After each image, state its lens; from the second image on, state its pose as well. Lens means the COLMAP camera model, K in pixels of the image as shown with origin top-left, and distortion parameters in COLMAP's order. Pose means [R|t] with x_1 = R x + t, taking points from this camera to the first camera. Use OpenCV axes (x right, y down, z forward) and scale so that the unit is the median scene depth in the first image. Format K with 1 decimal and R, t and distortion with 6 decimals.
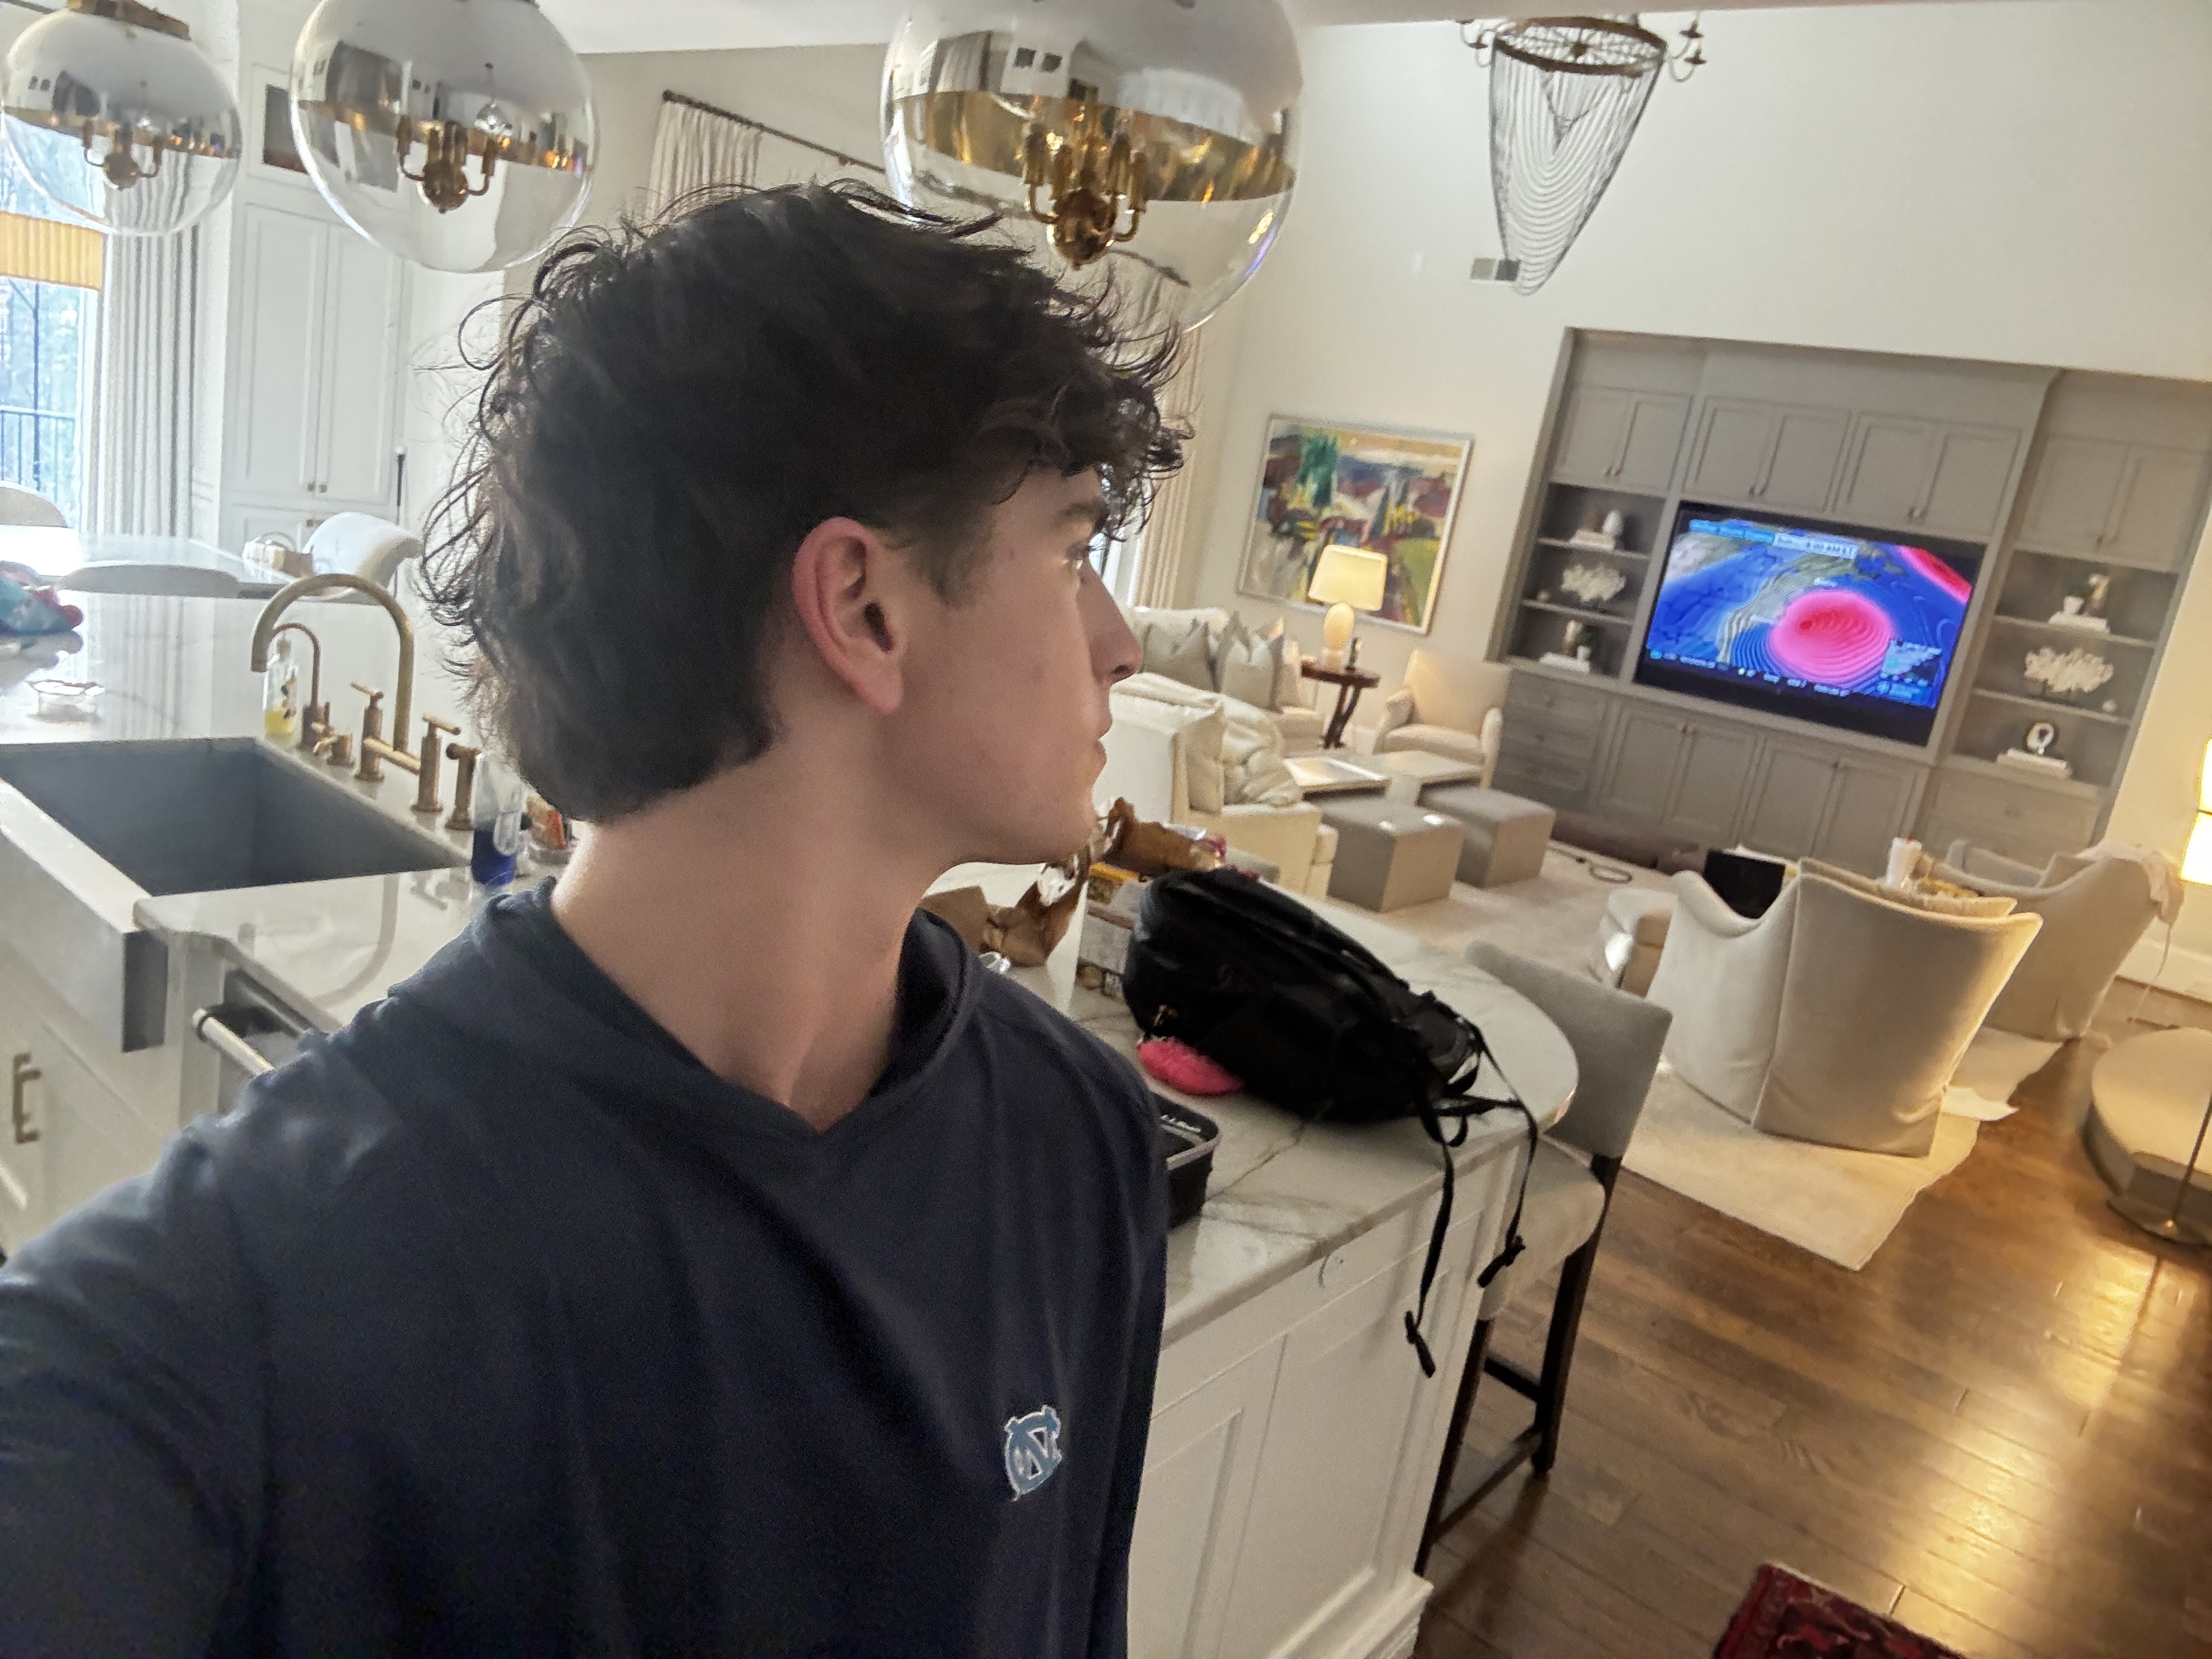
lens RADIAL K [[1522.3, 0, 1106.0], [0, 1522.3, 829.5], [0, 0, 1]] dist [0.000357, -0.080652]
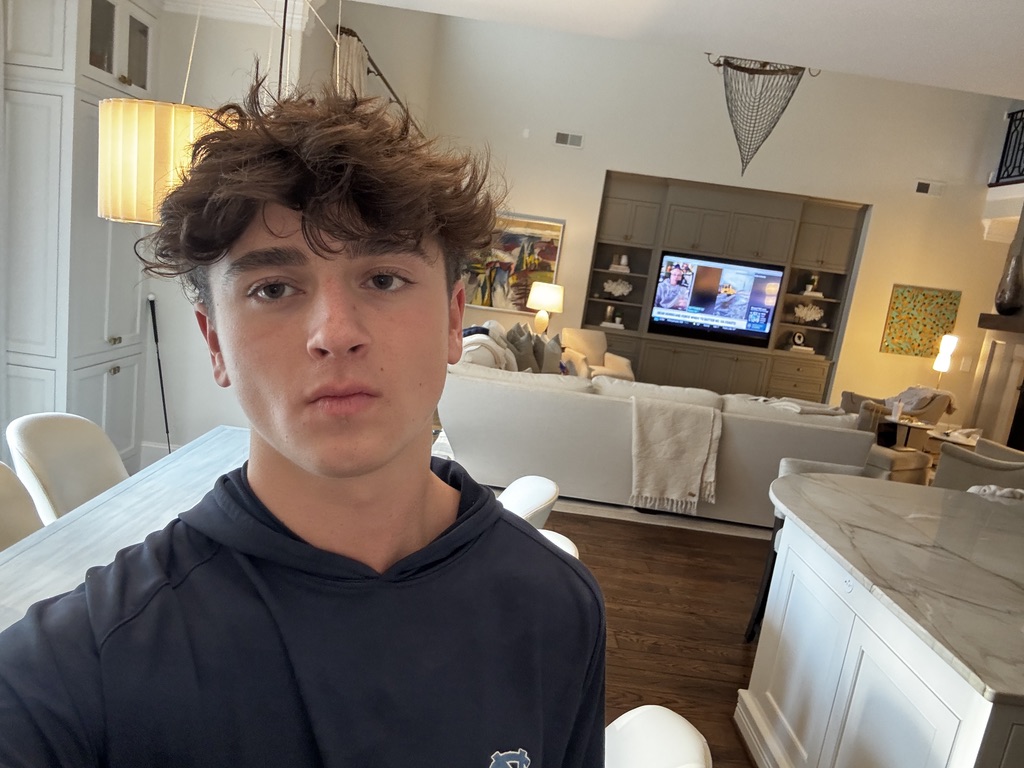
lens RADIAL K [[704.7, 0, 512.0], [0, 704.7, 384.0], [0, 0, 1]] dist [0.000357, -0.080652]
pose [[0.776225, -0.162650, 0.609114, -0.435847], [0.138607, 0.986537, 0.086798, -0.134764], [-0.615031, 0.017053, 0.788318, 0.297848]]
